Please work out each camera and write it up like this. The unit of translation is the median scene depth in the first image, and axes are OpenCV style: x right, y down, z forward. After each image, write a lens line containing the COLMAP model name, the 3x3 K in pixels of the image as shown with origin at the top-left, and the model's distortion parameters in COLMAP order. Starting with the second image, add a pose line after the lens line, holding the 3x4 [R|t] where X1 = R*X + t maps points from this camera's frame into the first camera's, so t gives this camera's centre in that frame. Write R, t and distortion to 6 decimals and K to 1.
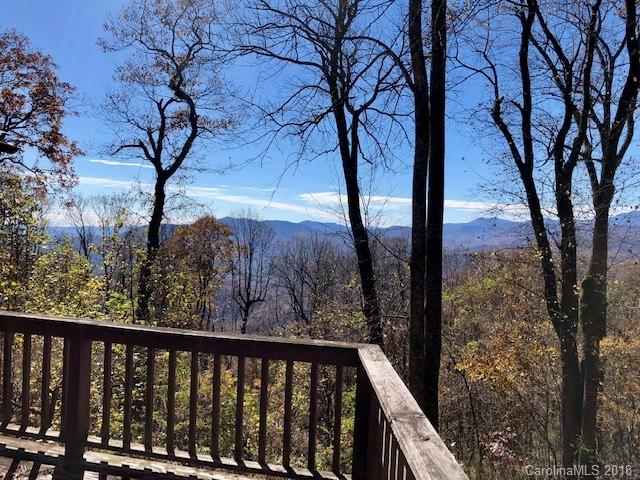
lens RADIAL K [[519.8, 0, 320.3], [0, 519.8, 244.5], [0, 0, 1]] dist [0.014064, -0.006387]
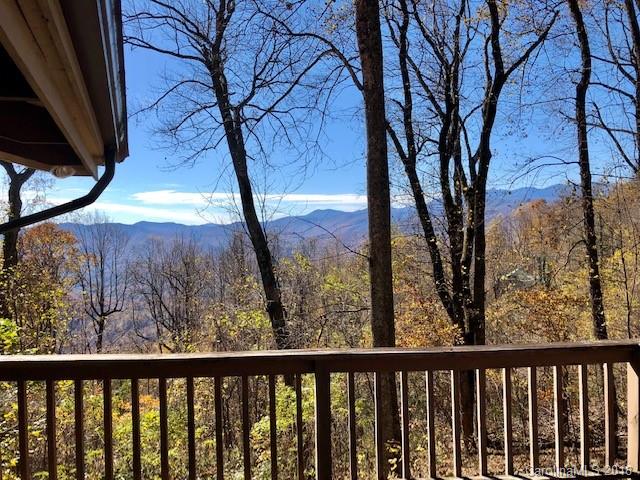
lens RADIAL K [[519.8, 0, 319.4], [0, 519.8, 234.5], [0, 0, 1]] dist [0.014064, -0.006387]
pose [[0.953132, -0.065617, 0.295355, -0.099494], [0.068640, 0.997641, 0.000134, -0.008032], [-0.294667, 0.020145, 0.955388, 0.025749]]
